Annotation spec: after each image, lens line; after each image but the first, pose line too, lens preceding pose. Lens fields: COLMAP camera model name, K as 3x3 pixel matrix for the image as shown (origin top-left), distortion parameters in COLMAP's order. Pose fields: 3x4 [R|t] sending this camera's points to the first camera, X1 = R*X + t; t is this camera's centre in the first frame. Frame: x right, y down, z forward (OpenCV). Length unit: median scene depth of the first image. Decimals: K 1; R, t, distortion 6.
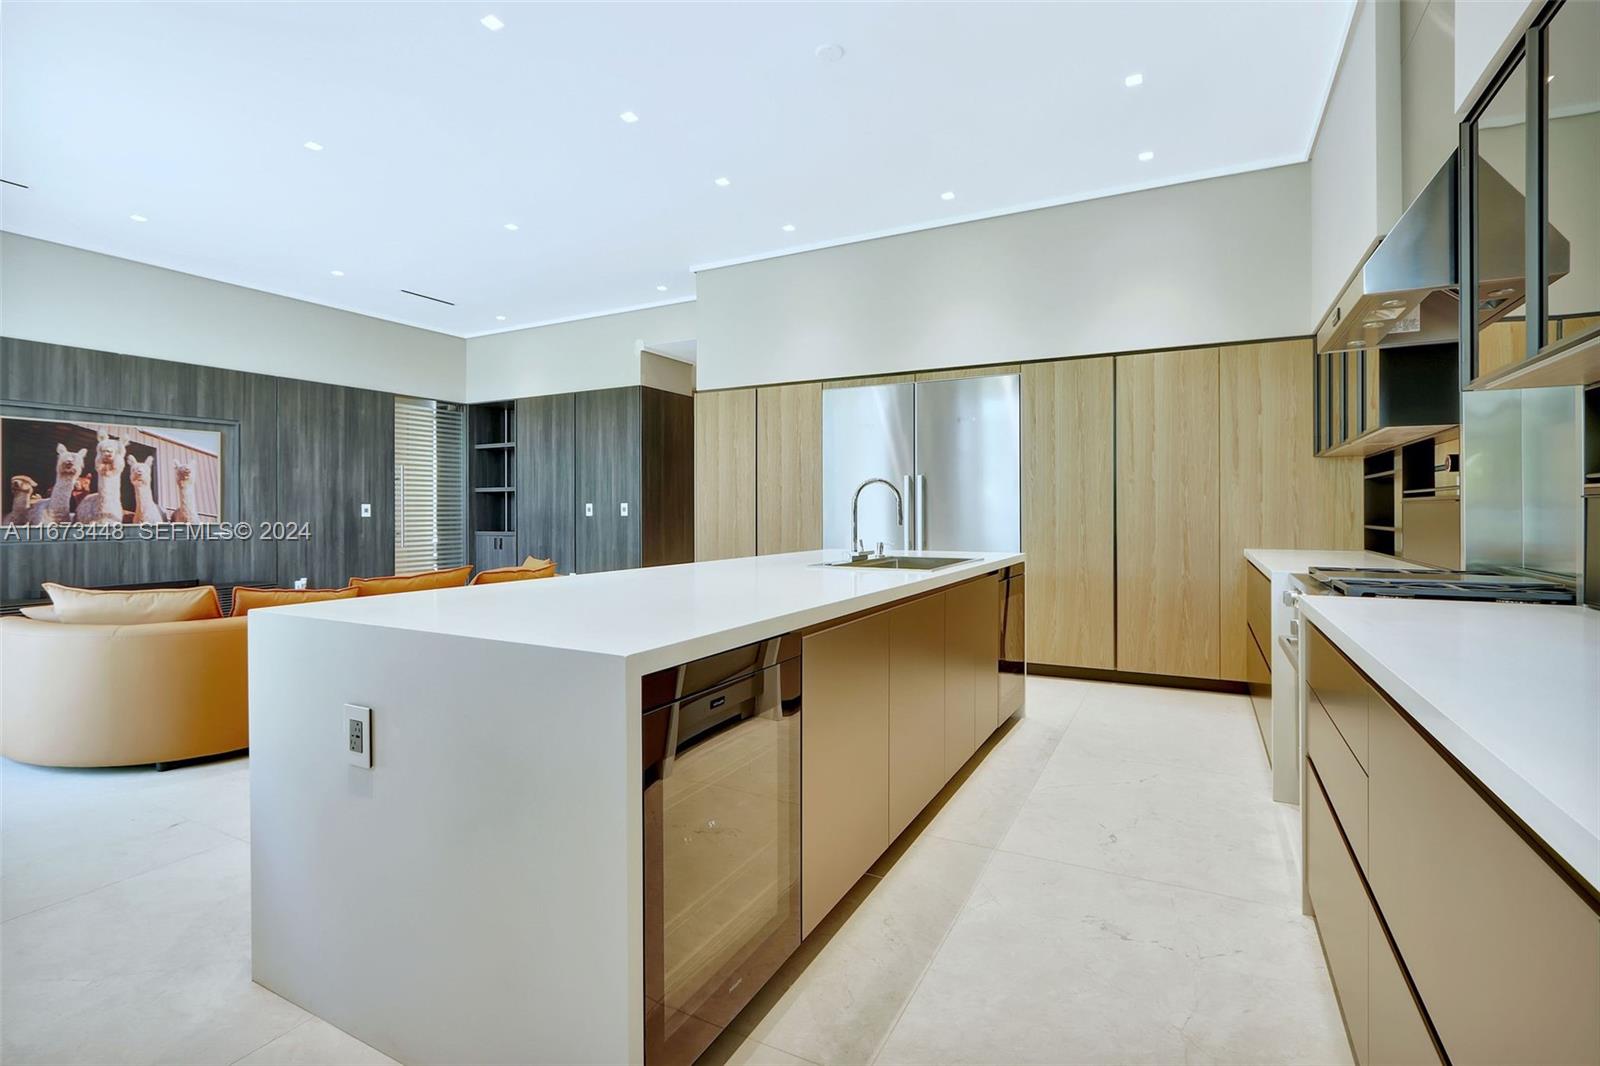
lens RADIAL K [[753.7, 0, 792.1], [0, 753.7, 517.7], [0, 0, 1]] dist [-0.002924, 0.002523]
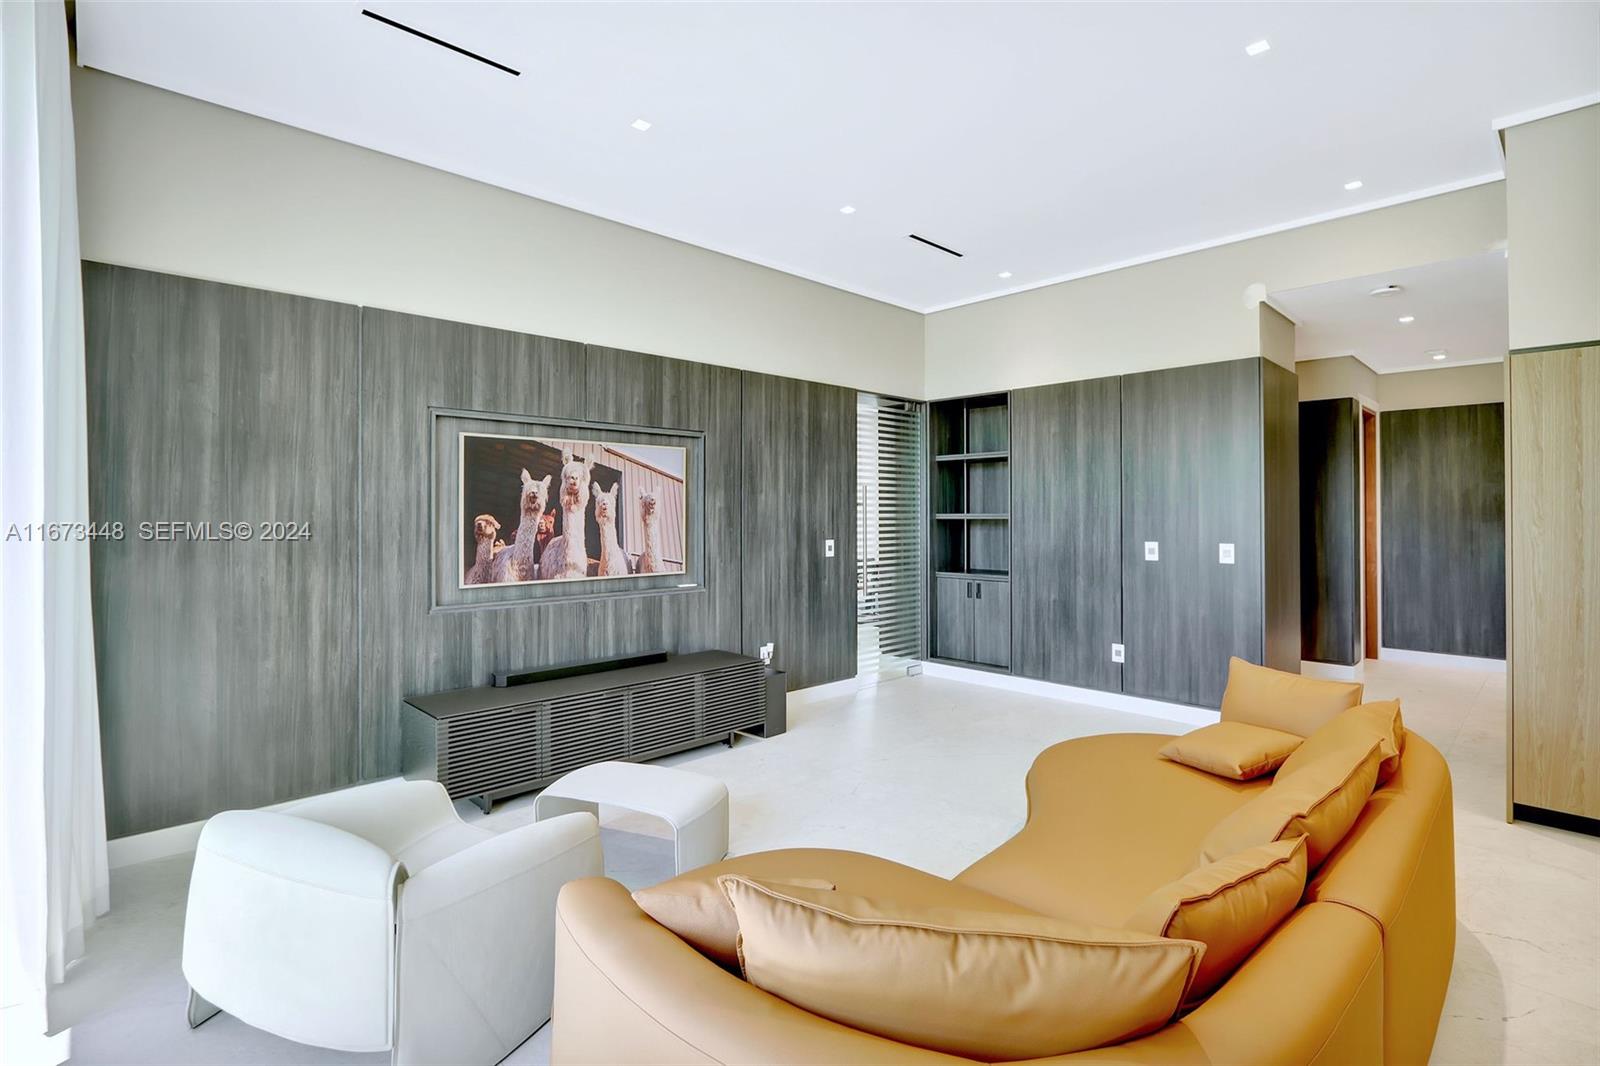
lens RADIAL K [[753.7, 0, 807.0], [0, 753.7, 528.8], [0, 0, 1]] dist [-0.002924, 0.002523]
pose [[0.955132, 0.009236, -0.296037, -0.414230], [-0.005603, 0.999898, 0.013119, -0.043301], [0.296128, -0.010871, 0.955086, 0.323151]]
